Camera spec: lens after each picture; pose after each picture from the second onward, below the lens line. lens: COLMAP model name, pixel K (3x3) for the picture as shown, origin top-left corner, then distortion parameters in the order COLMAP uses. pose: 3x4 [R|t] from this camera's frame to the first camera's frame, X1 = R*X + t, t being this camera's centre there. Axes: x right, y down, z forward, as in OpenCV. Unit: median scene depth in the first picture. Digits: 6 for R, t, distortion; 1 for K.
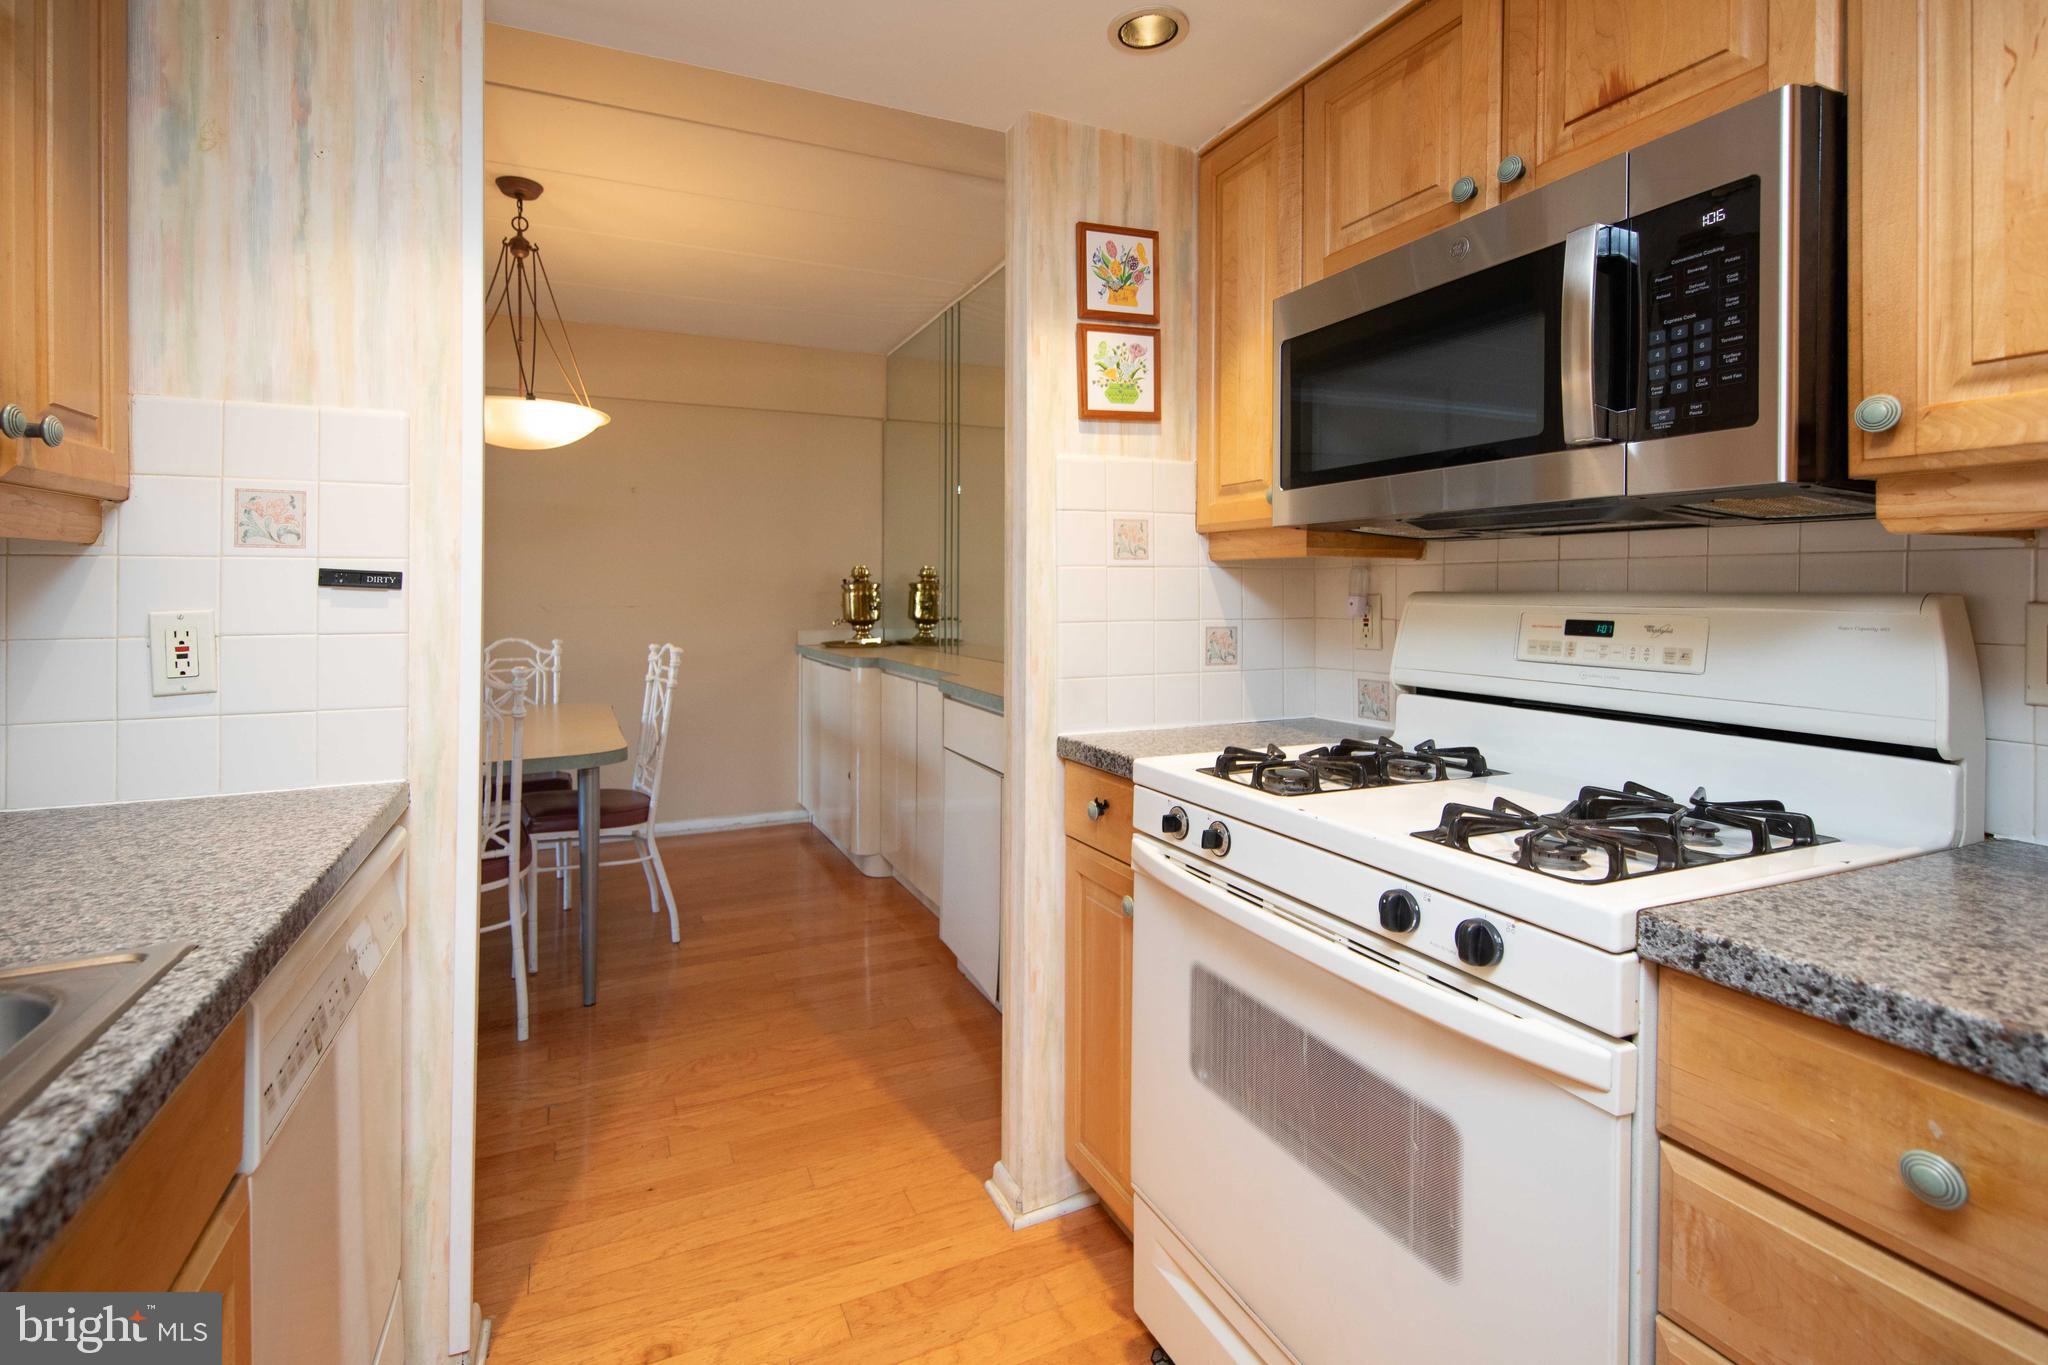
lens RADIAL K [[946.1, 0, 1024.2], [0, 946.1, 590.3], [0, 0, 1]] dist [0.019919, -0.012702]
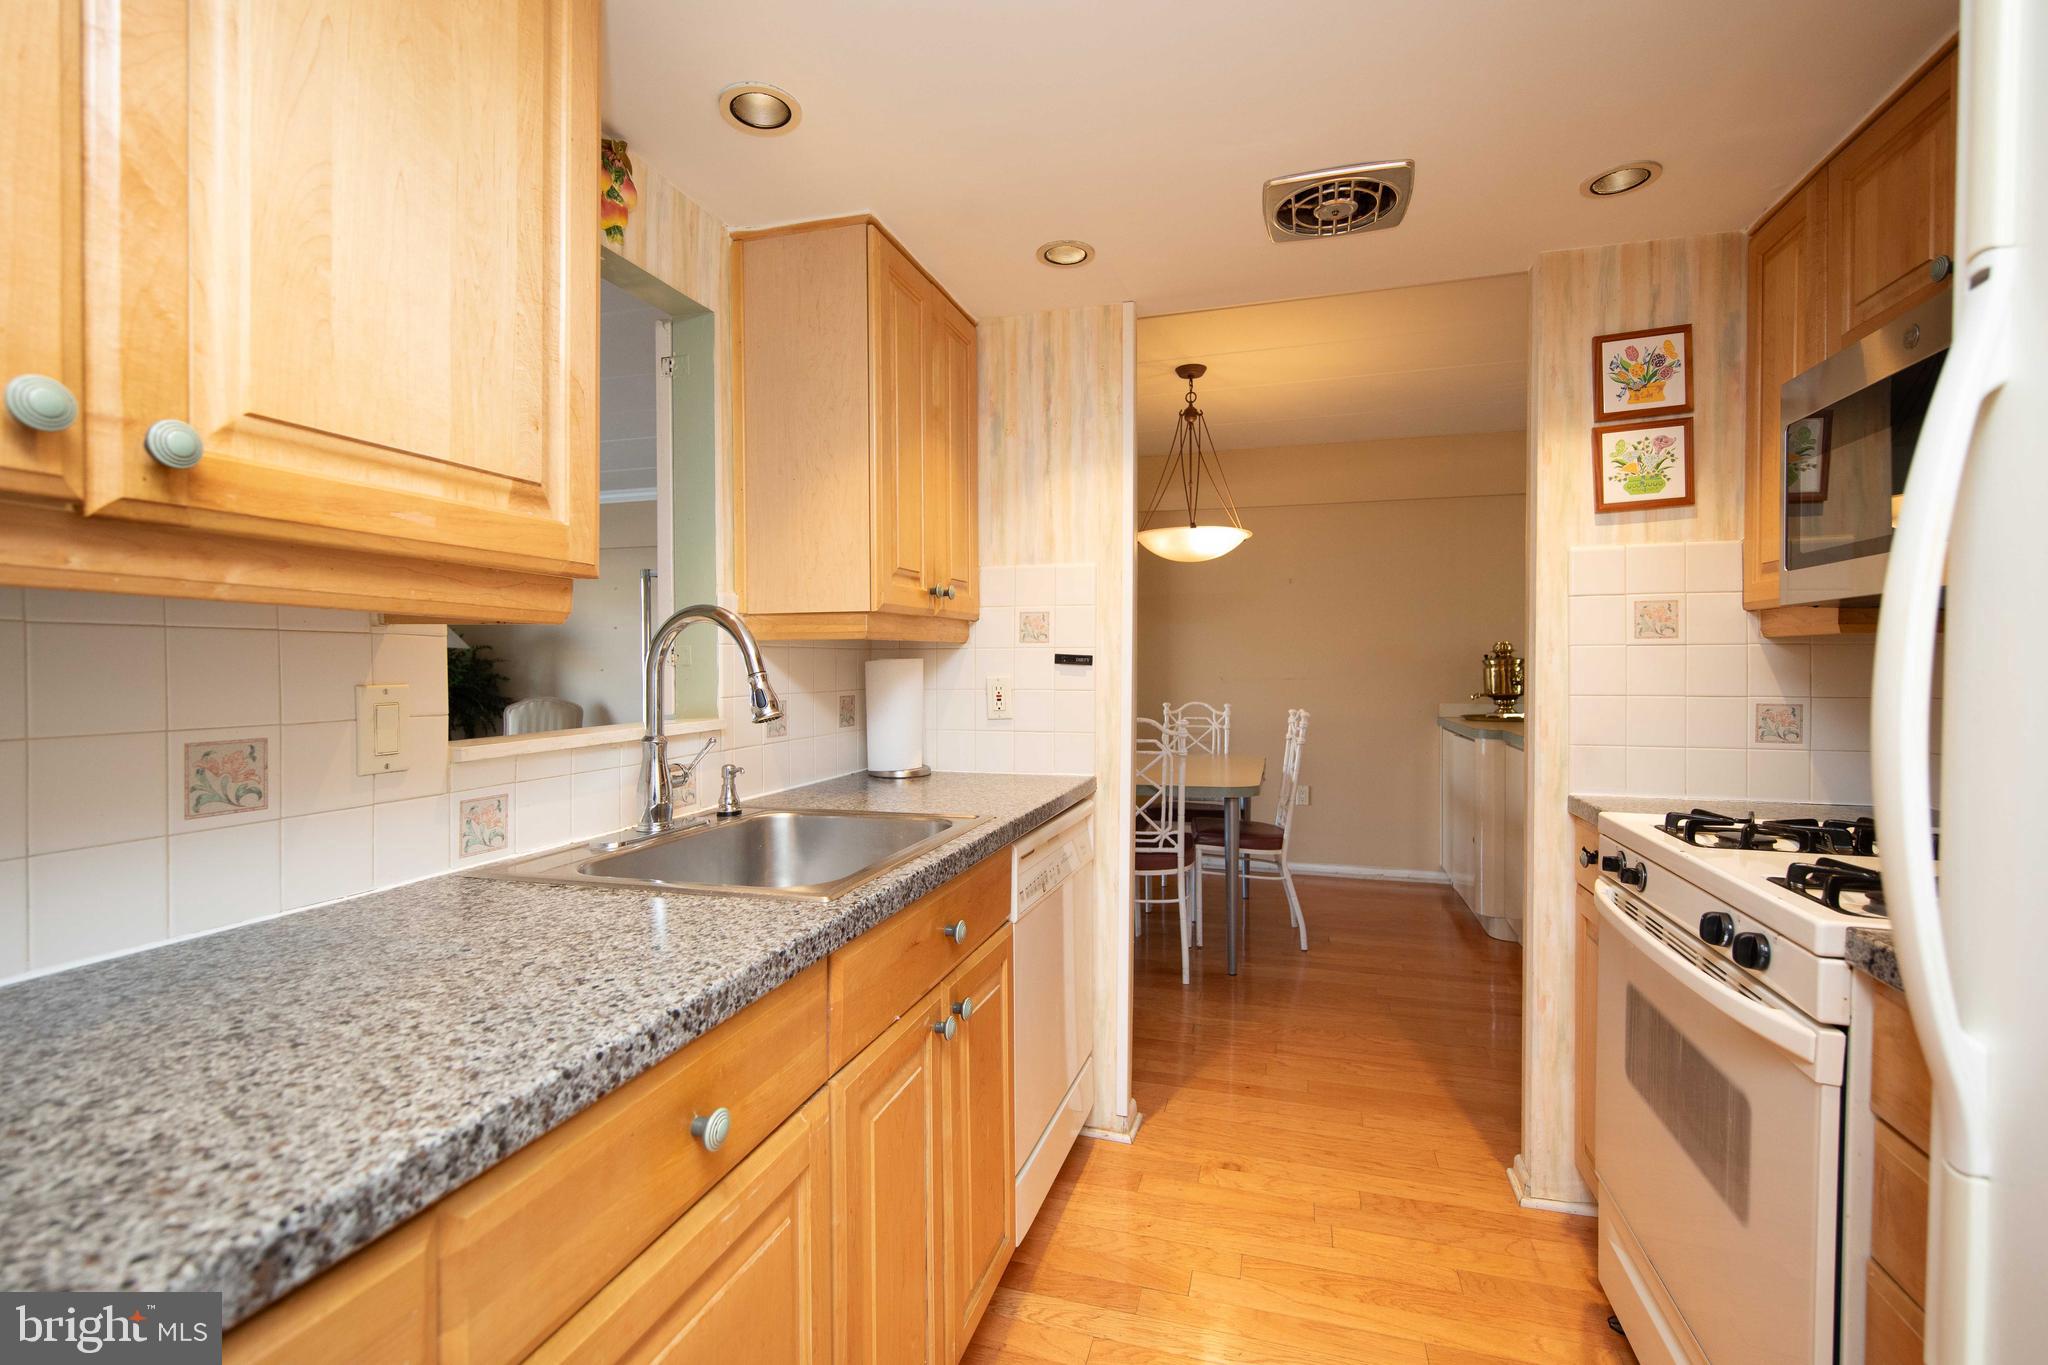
lens RADIAL K [[950.3, 0, 1024.0], [0, 950.3, 682.5], [0, 0, 1]] dist [0.000177, -0.000099]
pose [[0.753063, 0.013691, -0.657806, 0.291773], [-0.001090, 0.999808, 0.019561, -0.002758], [0.657947, -0.014014, 0.752934, -0.288017]]
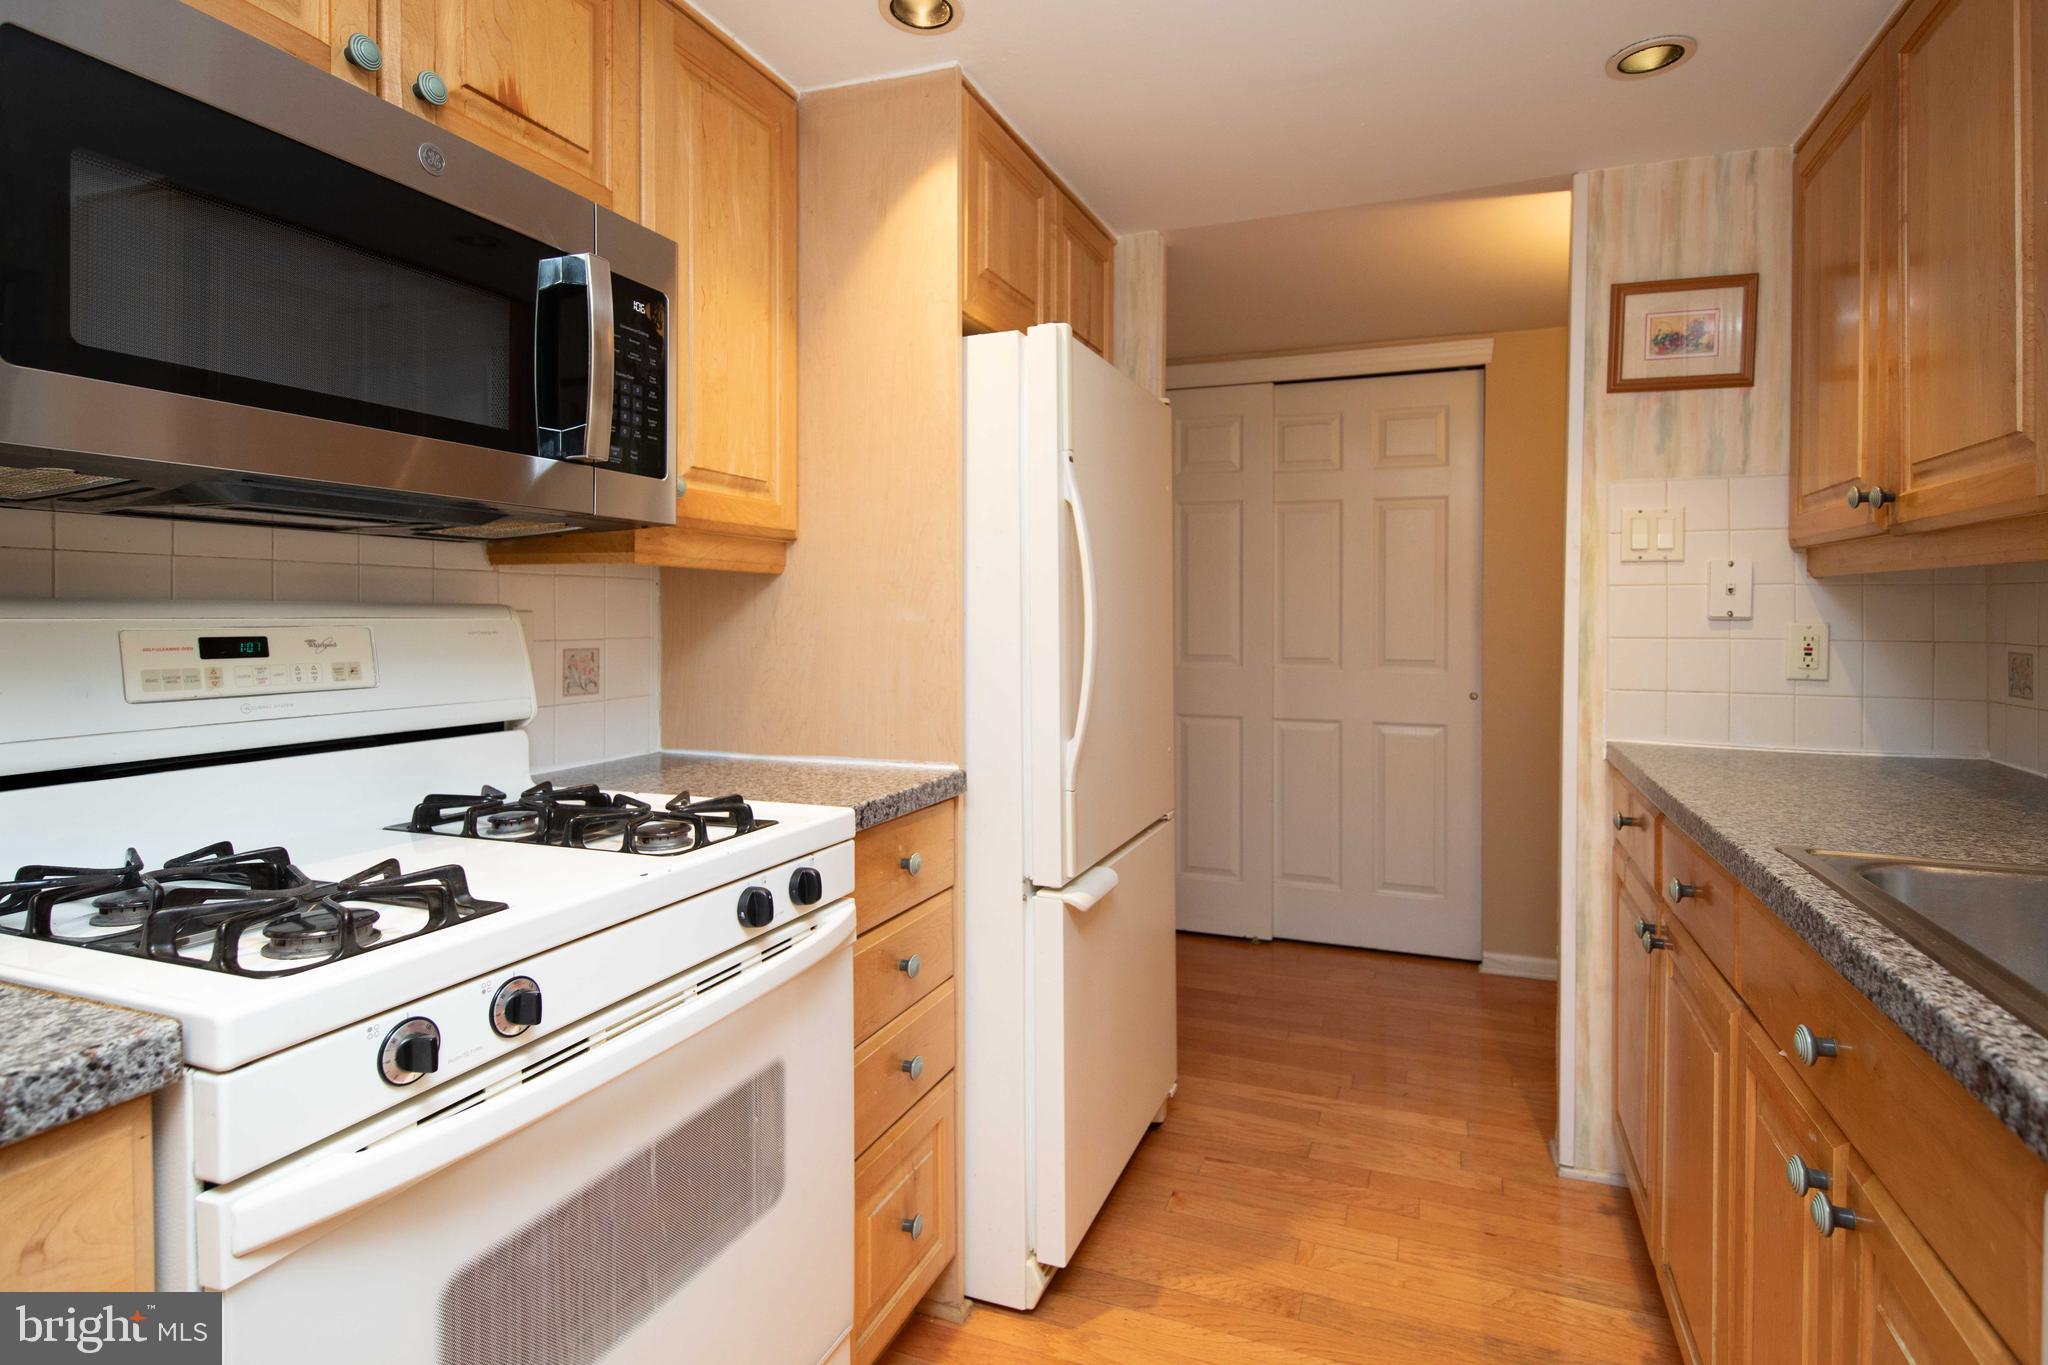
lens RADIAL K [[1049.2, 0, 1031.3], [0, 1049.2, 628.8], [0, 0, 1]] dist [0.001835, 0.000226]
pose [[-0.689531, -0.011431, 0.724166, -0.358544], [-0.002655, 0.999909, 0.013256, 0.009413], [-0.724251, 0.007218, -0.689499, 0.877239]]
